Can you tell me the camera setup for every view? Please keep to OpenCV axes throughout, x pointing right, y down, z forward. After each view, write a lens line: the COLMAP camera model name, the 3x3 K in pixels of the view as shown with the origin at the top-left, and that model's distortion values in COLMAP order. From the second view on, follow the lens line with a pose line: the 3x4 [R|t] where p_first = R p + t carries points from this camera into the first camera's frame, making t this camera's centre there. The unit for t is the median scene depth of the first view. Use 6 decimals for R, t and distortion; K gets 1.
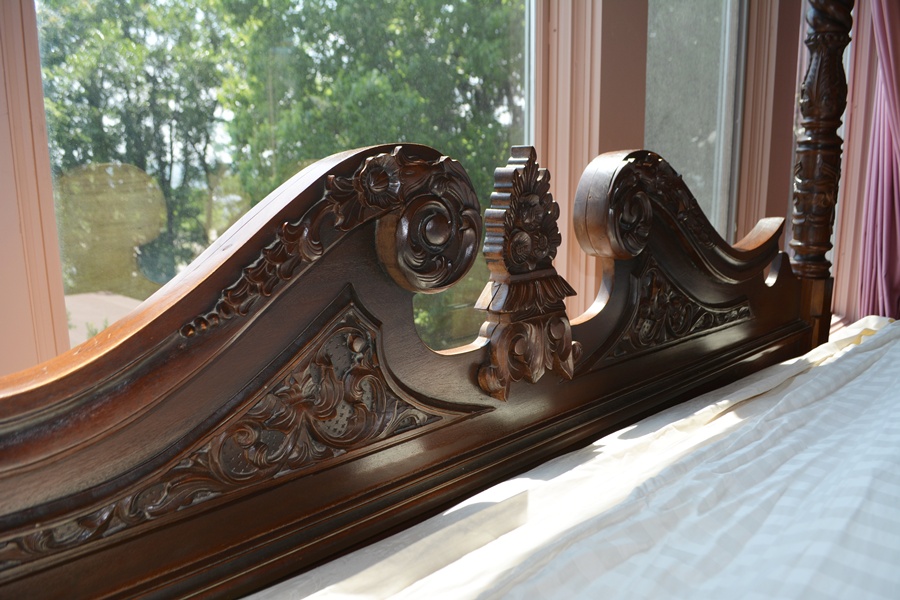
lens RADIAL K [[698.7, 0, 454.5], [0, 698.7, 325.2], [0, 0, 1]] dist [-0.076219, 0.005620]
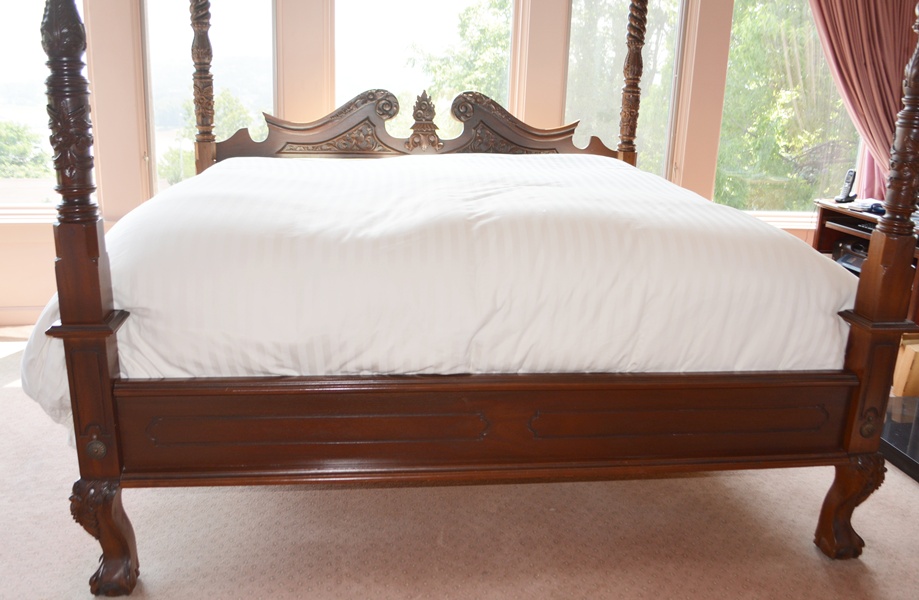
lens RADIAL K [[838.8, 0, 460.7], [0, 838.8, 337.8], [0, 0, 1]] dist [-0.085063, 0.001647]
pose [[0.798352, 0.215752, -0.562214, 3.312105], [-0.169850, 0.976385, 0.133502, 0.472298], [0.577741, -0.011089, 0.816145, -2.845867]]
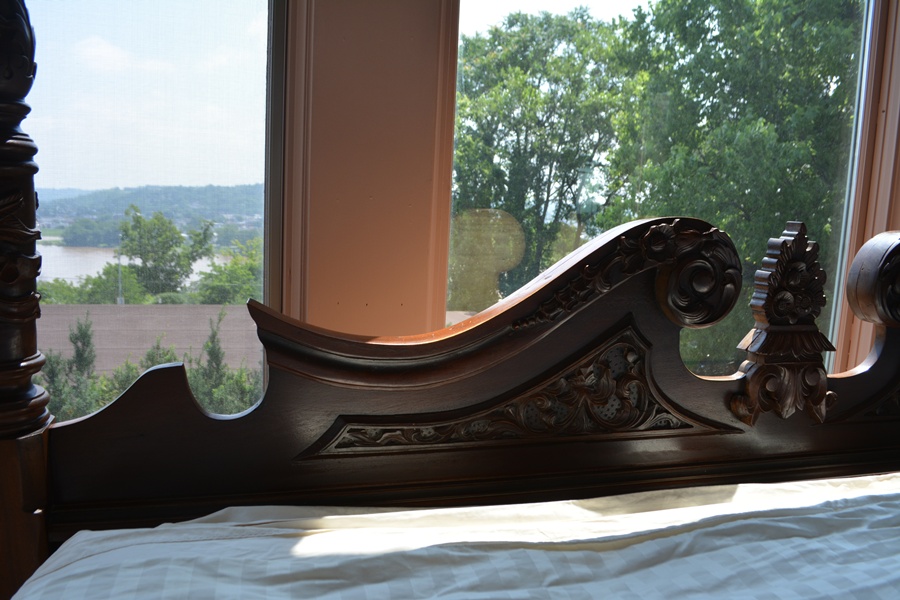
lens RADIAL K [[698.7, 0, 454.5], [0, 698.7, 325.2], [0, 0, 1]] dist [-0.076219, 0.005620]
pose [[0.870406, 0.129355, -0.475037, 0.169845], [-0.157900, 0.987243, -0.020487, 0.040779], [0.466327, 0.092841, 0.879727, -0.322304]]
